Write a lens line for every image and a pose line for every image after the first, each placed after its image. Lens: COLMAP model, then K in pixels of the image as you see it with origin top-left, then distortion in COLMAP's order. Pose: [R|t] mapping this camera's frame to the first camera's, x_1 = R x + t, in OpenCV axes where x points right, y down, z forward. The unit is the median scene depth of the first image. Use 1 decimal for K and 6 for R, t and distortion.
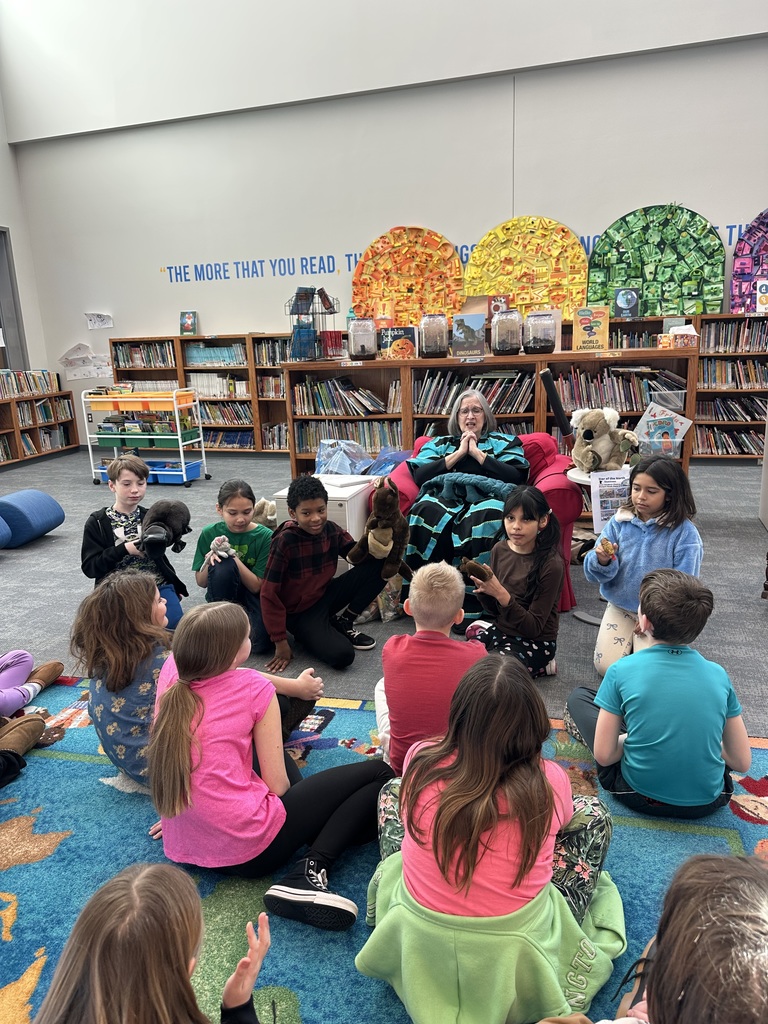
lens RADIAL K [[717.2, 0, 384.0], [0, 717.2, 512.0], [0, 0, 1]] dist [0.159208, -0.359573]
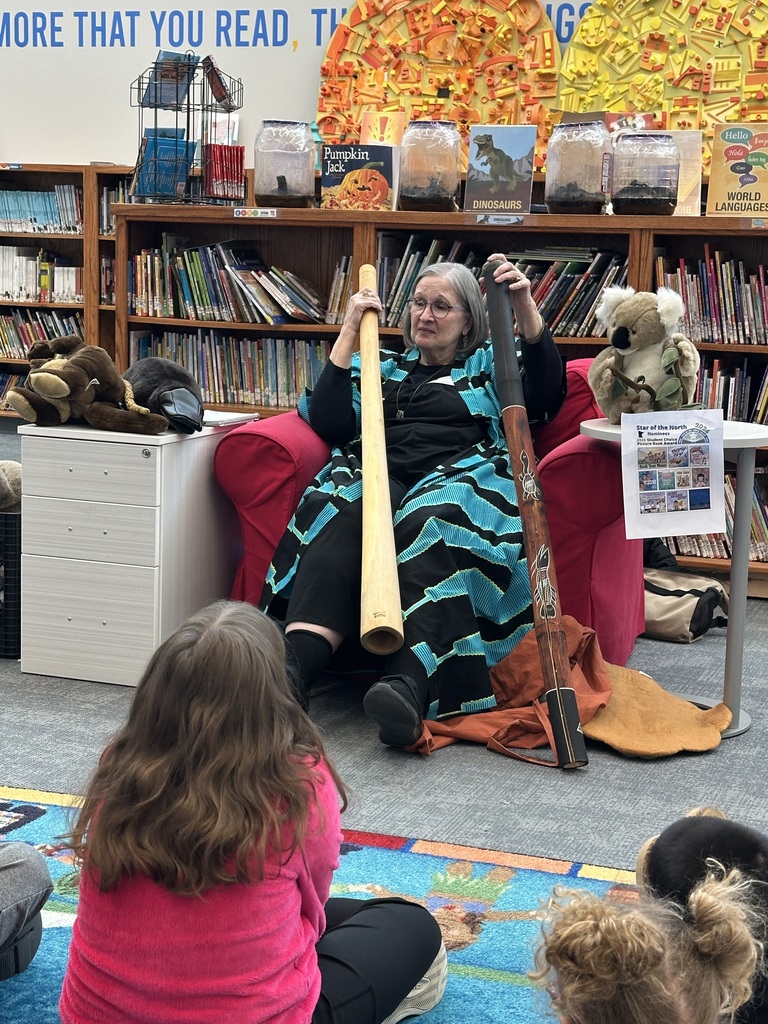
lens RADIAL K [[1739.6, 0, 384.0], [0, 1739.6, 512.0], [0, 0, 1]] dist [0.168438, -0.229764]
pose [[0.995930, 0.075296, -0.049537, 0.080260], [-0.079185, 0.993491, -0.081892, 0.056021], [0.043048, 0.085481, 0.995409, -0.090750]]
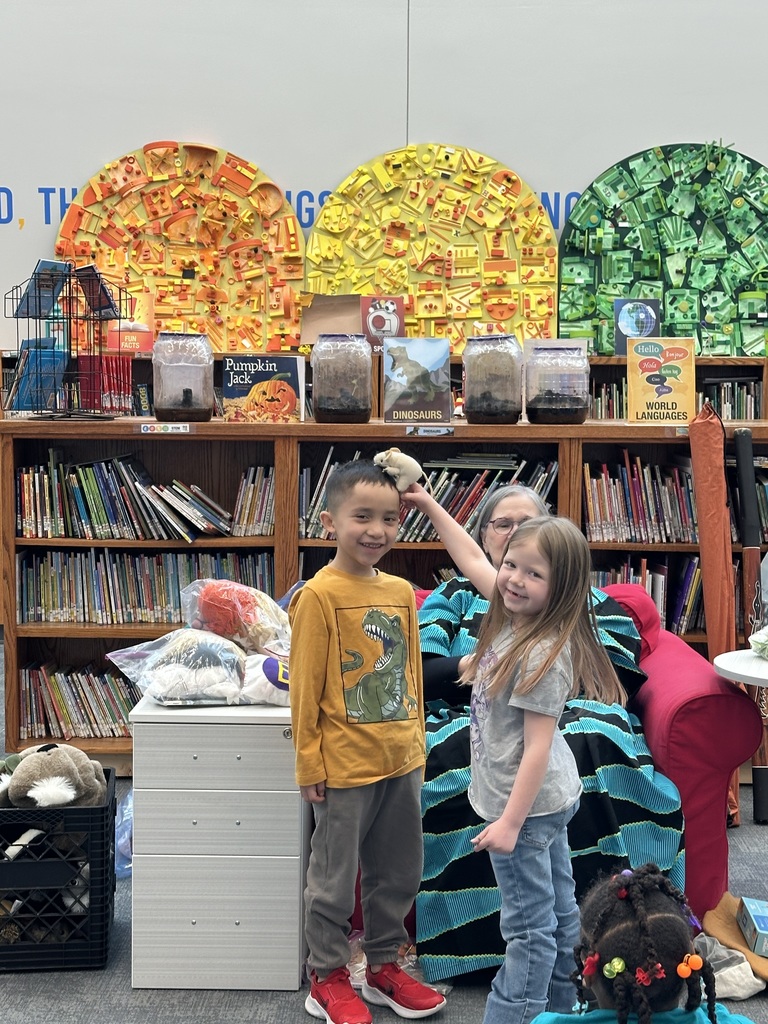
lens RADIAL K [[1659.8, 0, 384.0], [0, 1659.8, 512.0], [0, 0, 1]] dist [0.150113, -0.090977]
pose [[0.961976, 0.020121, 0.272391, -0.141984], [0.021119, 0.988818, -0.147627, 0.004005], [-0.272316, 0.147766, 0.950794, -0.023036]]
